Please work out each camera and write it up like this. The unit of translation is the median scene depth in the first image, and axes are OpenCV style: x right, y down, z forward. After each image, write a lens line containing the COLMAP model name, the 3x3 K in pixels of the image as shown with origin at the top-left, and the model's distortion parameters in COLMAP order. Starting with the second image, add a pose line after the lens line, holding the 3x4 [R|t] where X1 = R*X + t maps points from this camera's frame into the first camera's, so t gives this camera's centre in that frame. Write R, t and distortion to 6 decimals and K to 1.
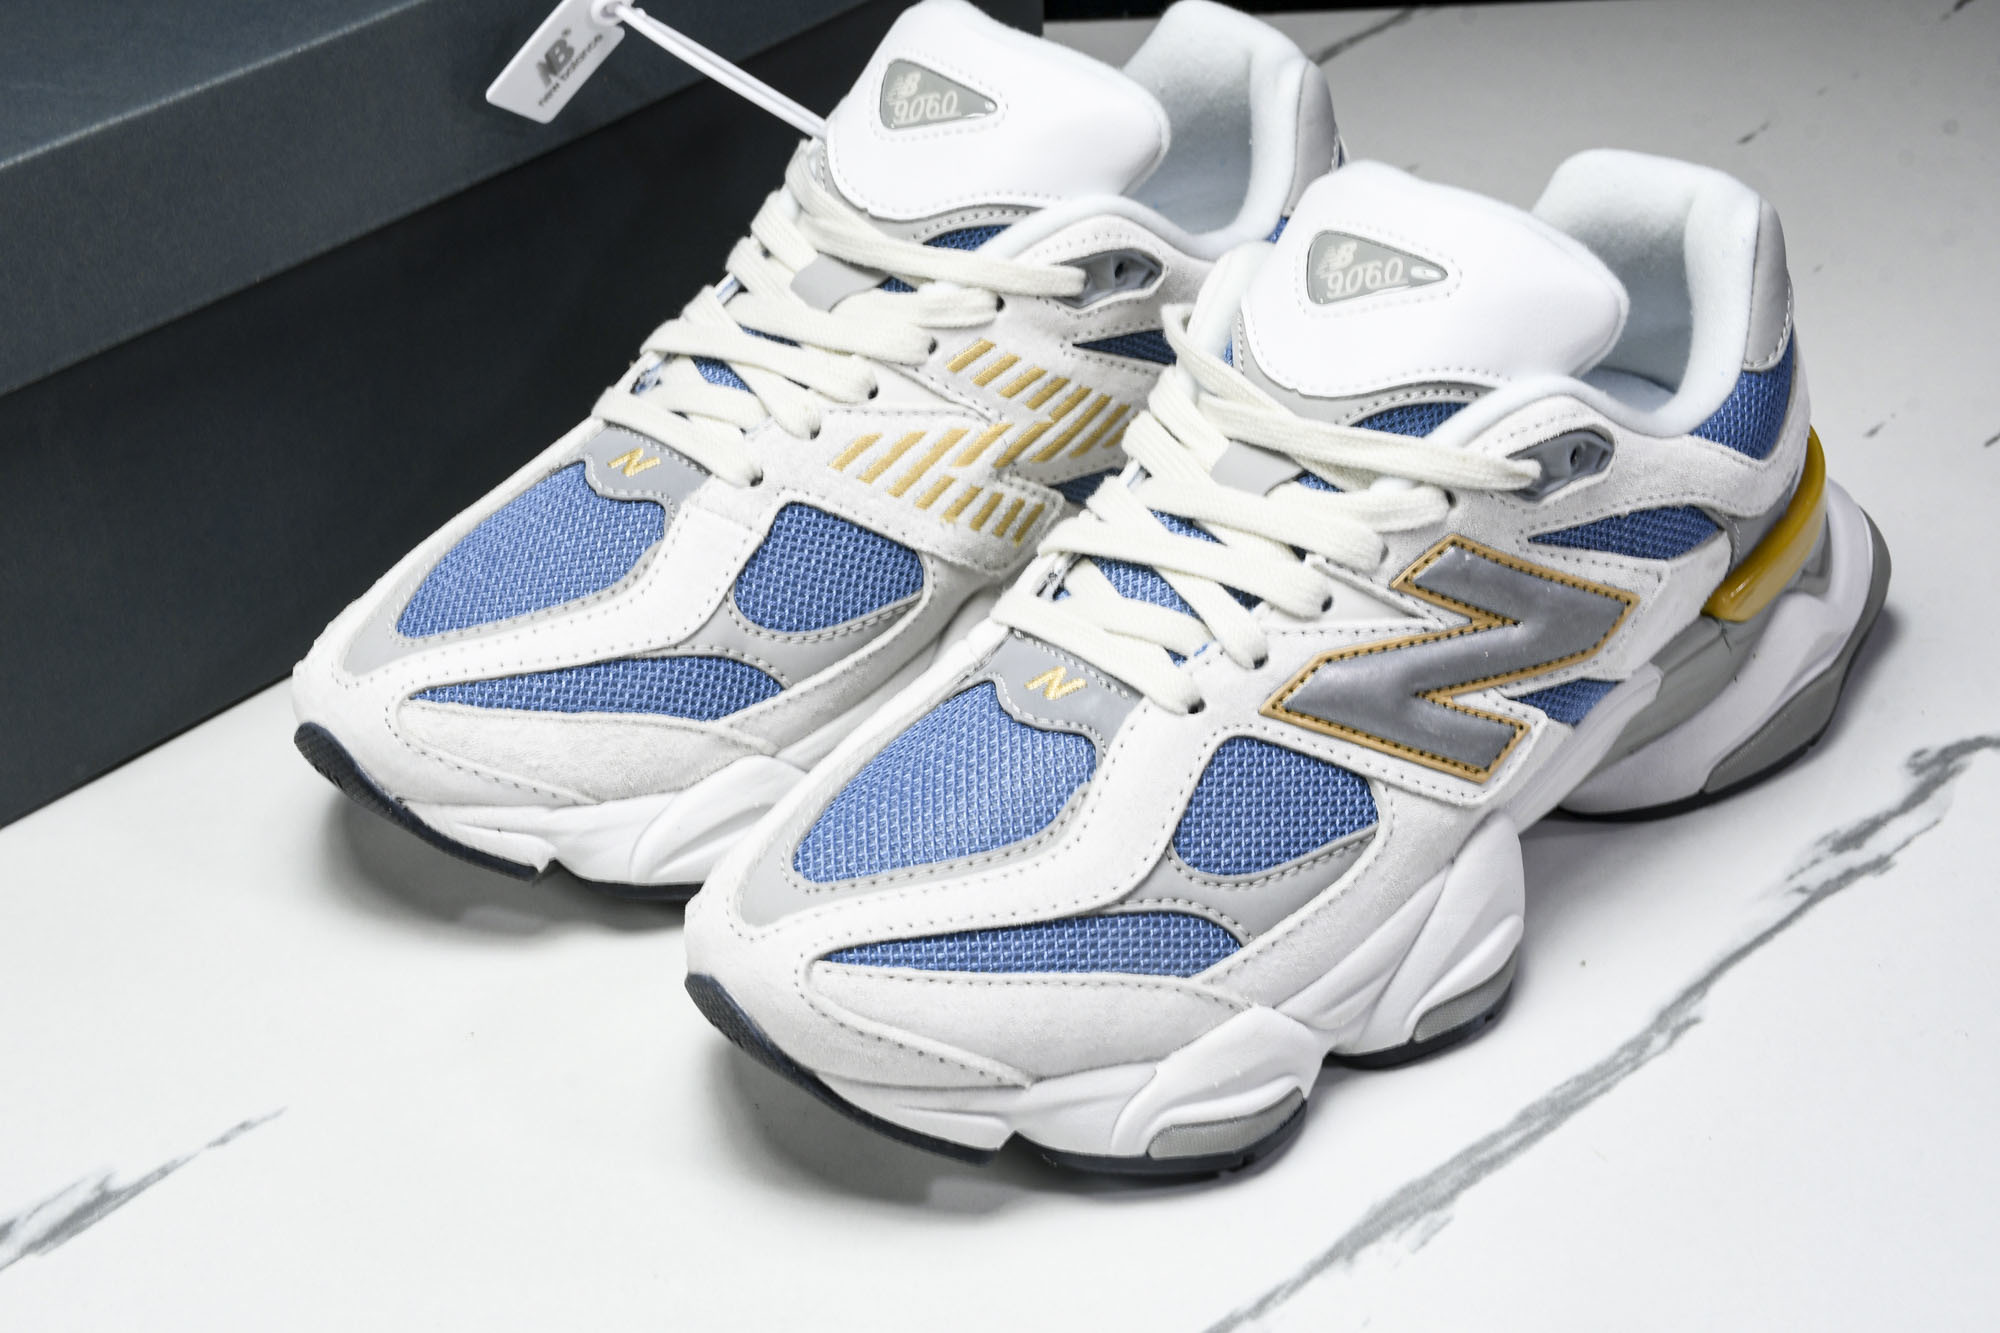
lens RADIAL K [[3577.9, 0, 1000.0], [0, 3577.9, 666.5], [0, 0, 1]] dist [0.229203, 0.323578]
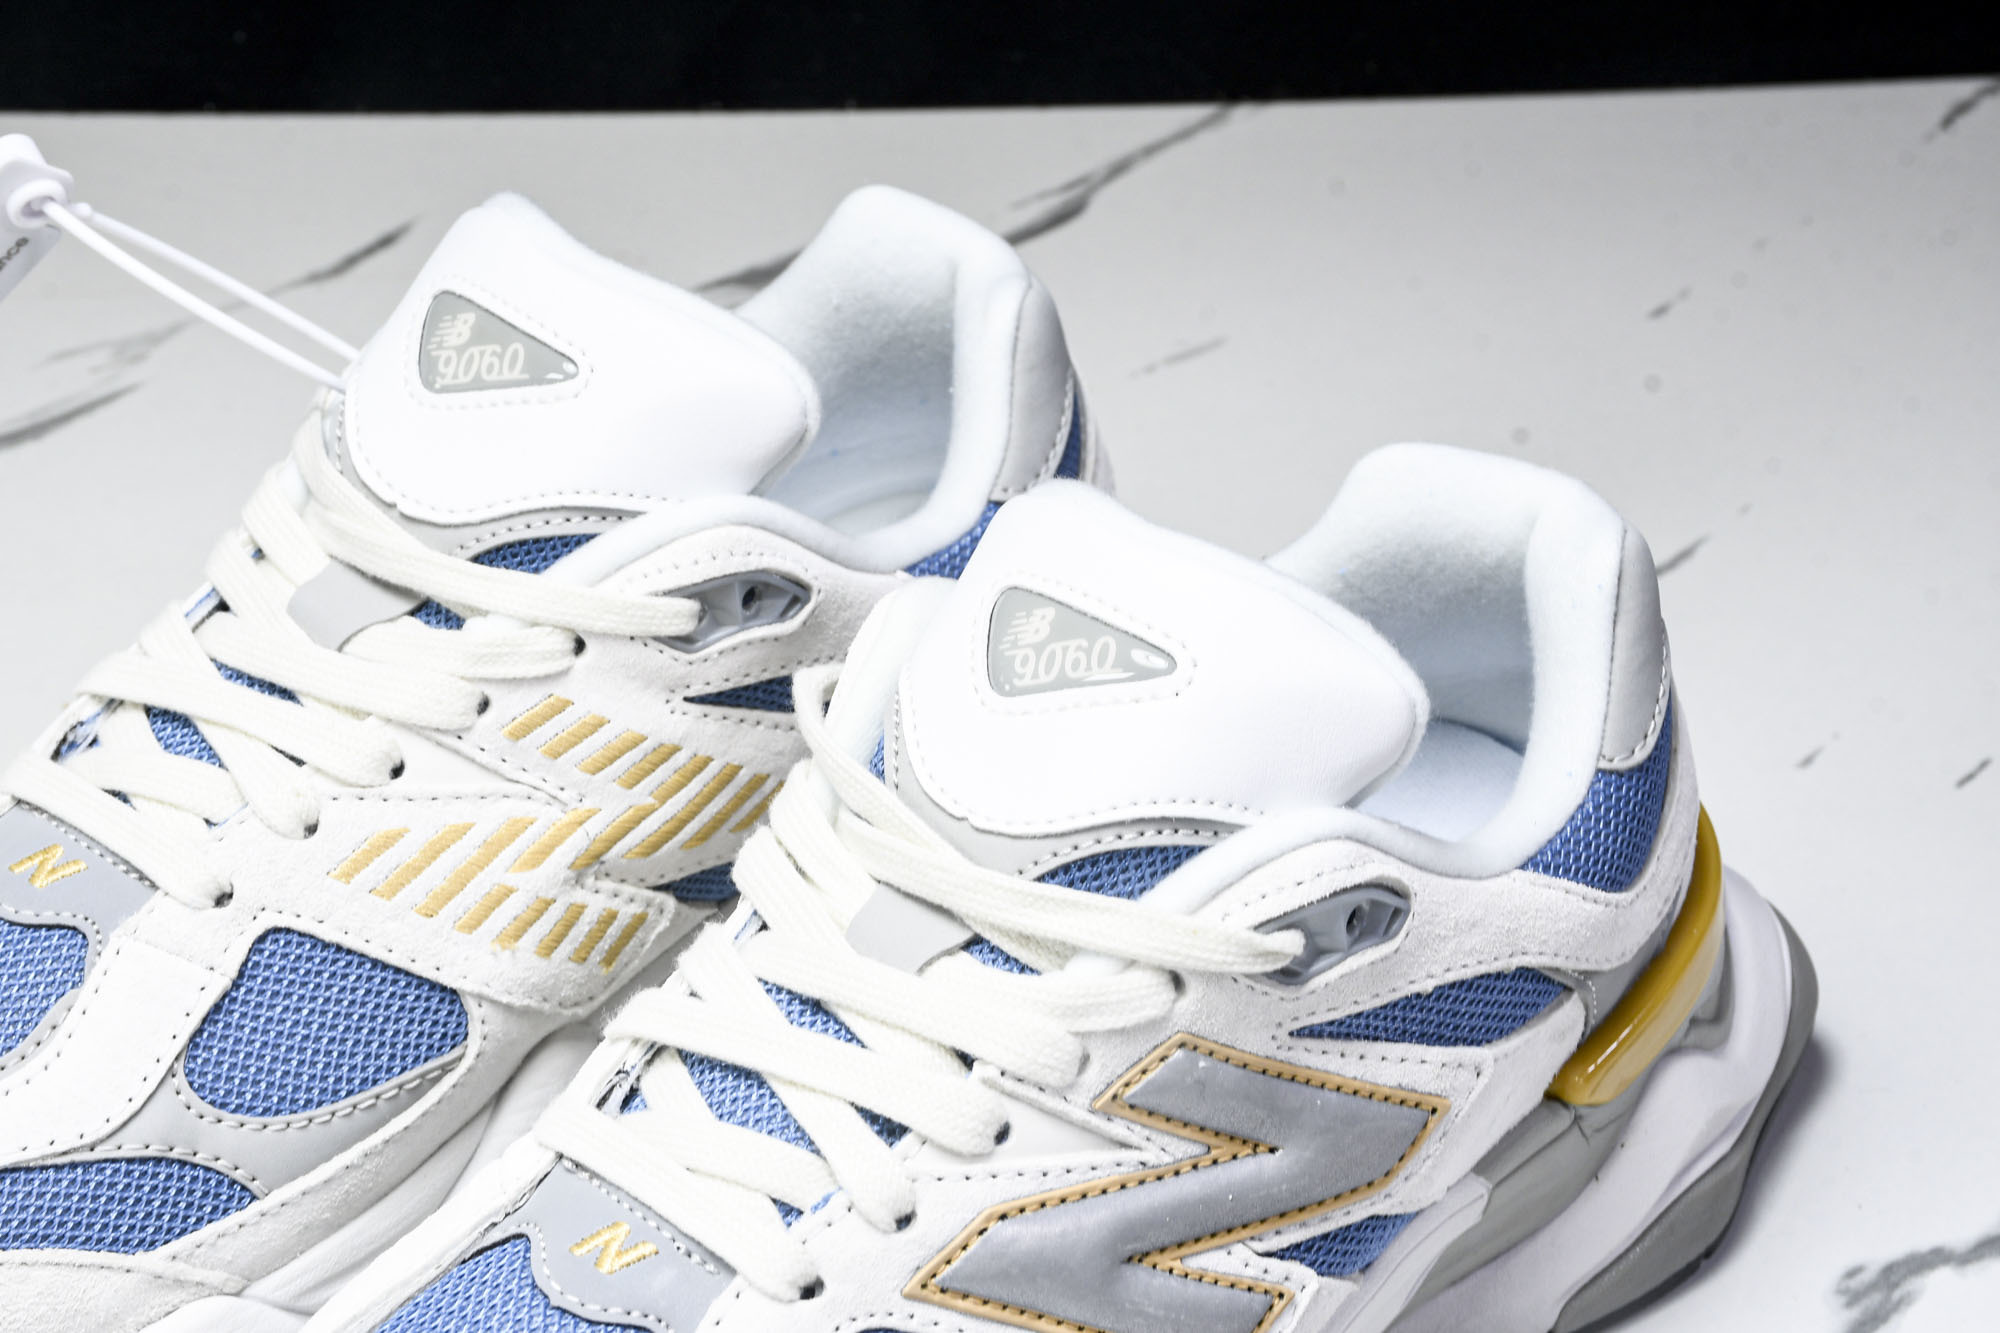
lens RADIAL K [[4456.3, 0, 1000.0], [0, 4456.3, 666.5], [0, 0, 1]] dist [0.395818, 0.323601]
pose [[0.999386, 0.008678, 0.033953, 0.055645], [-0.008661, 0.999962, -0.000628, -0.100923], [-0.033957, 0.000333, 0.999423, 0.110568]]
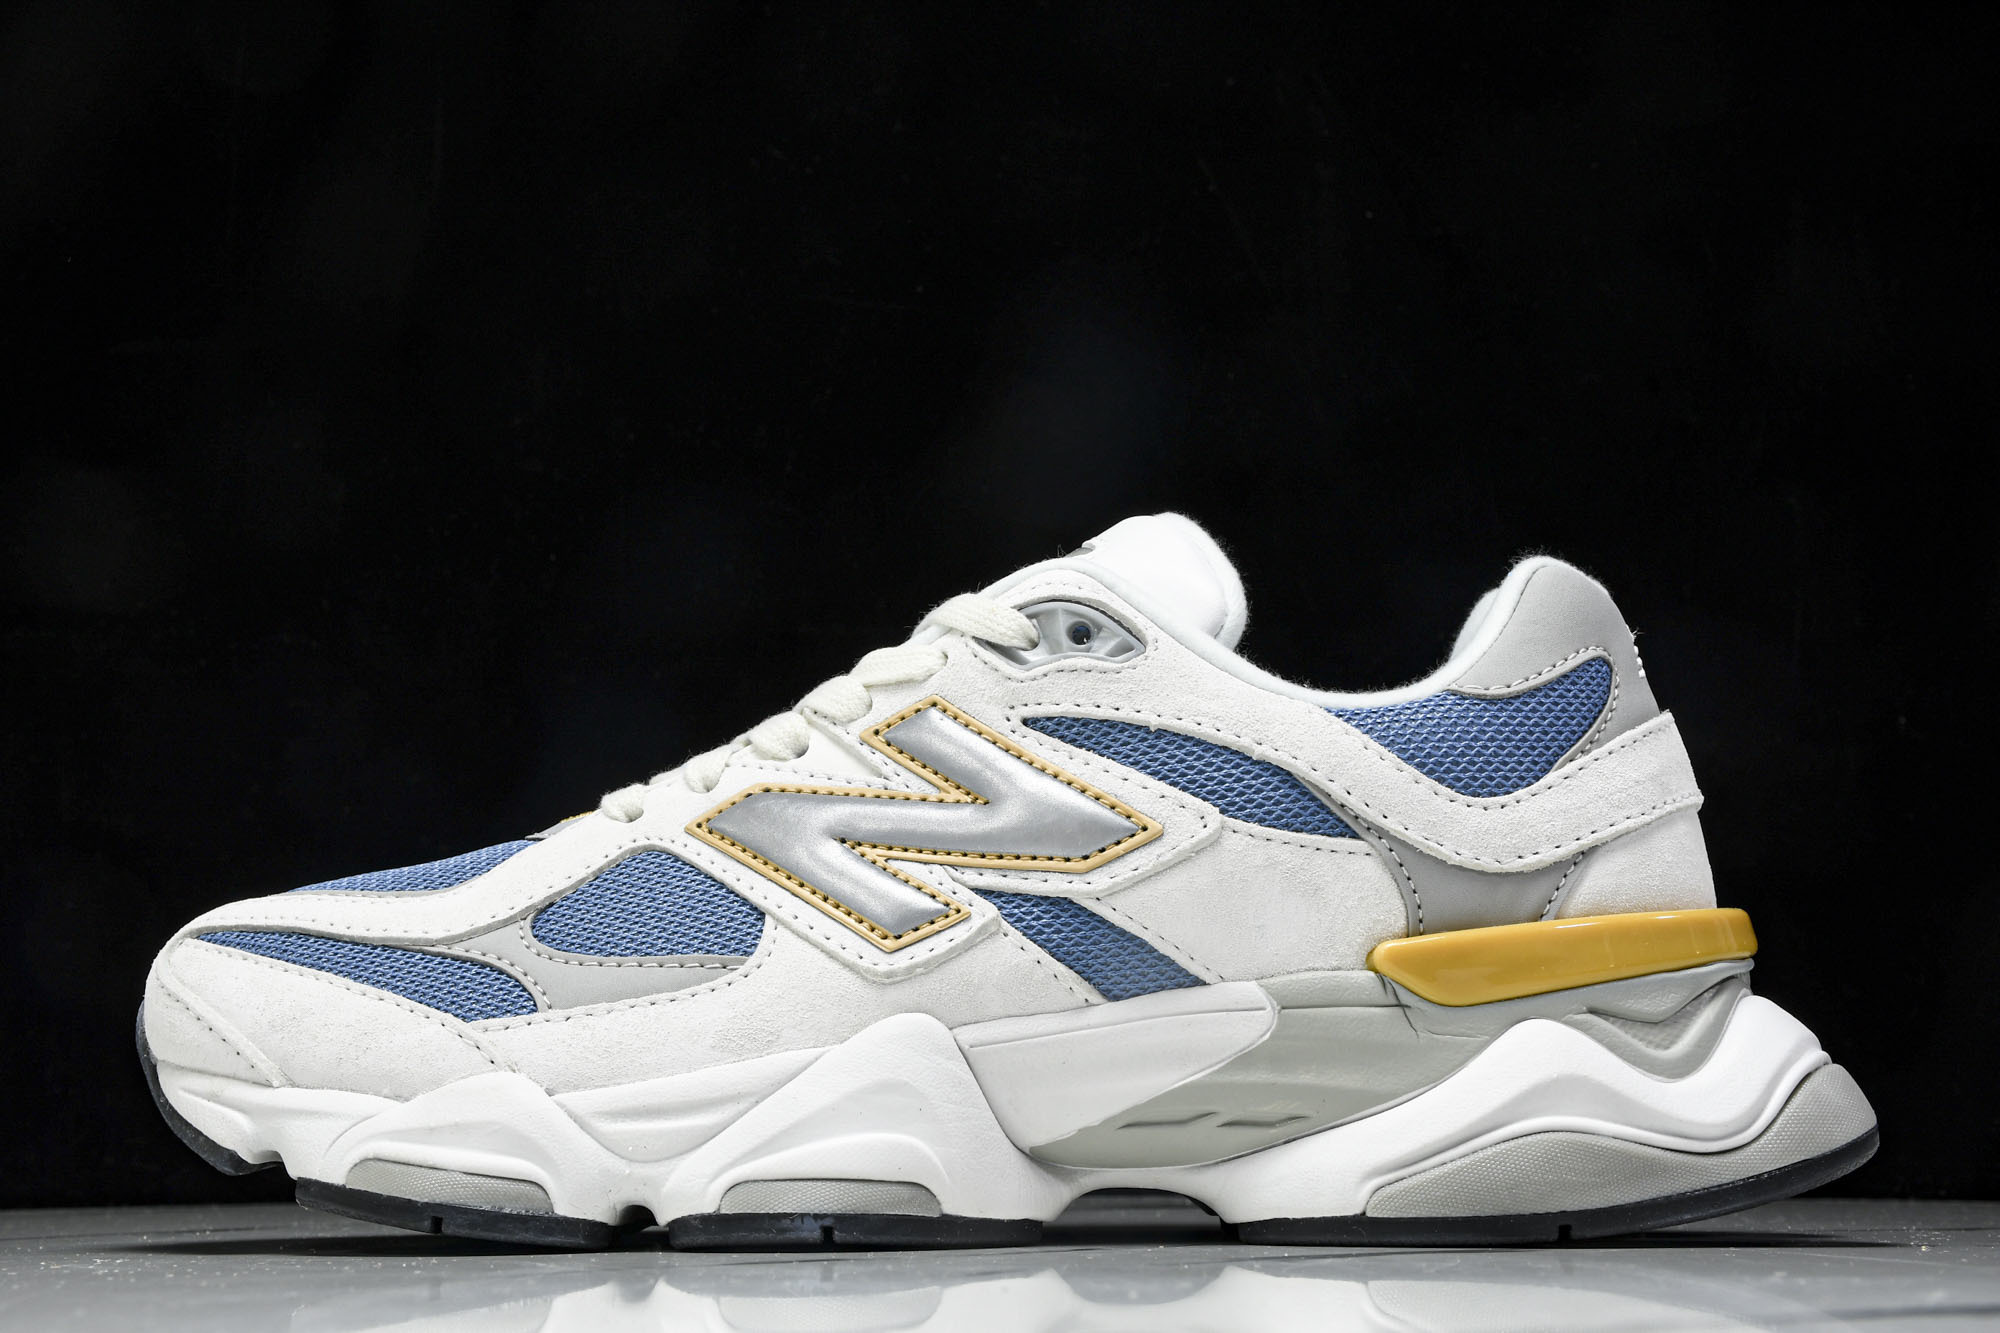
lens RADIAL K [[3630.4, 0, 1000.0], [0, 3630.4, 666.5], [0, 0, 1]] dist [0.079929, -0.127668]
pose [[0.689416, -0.088920, -0.718888, 0.757412], [-0.409337, 0.770961, -0.487916, 0.380699], [0.597620, 0.630645, 0.495114, 0.503728]]
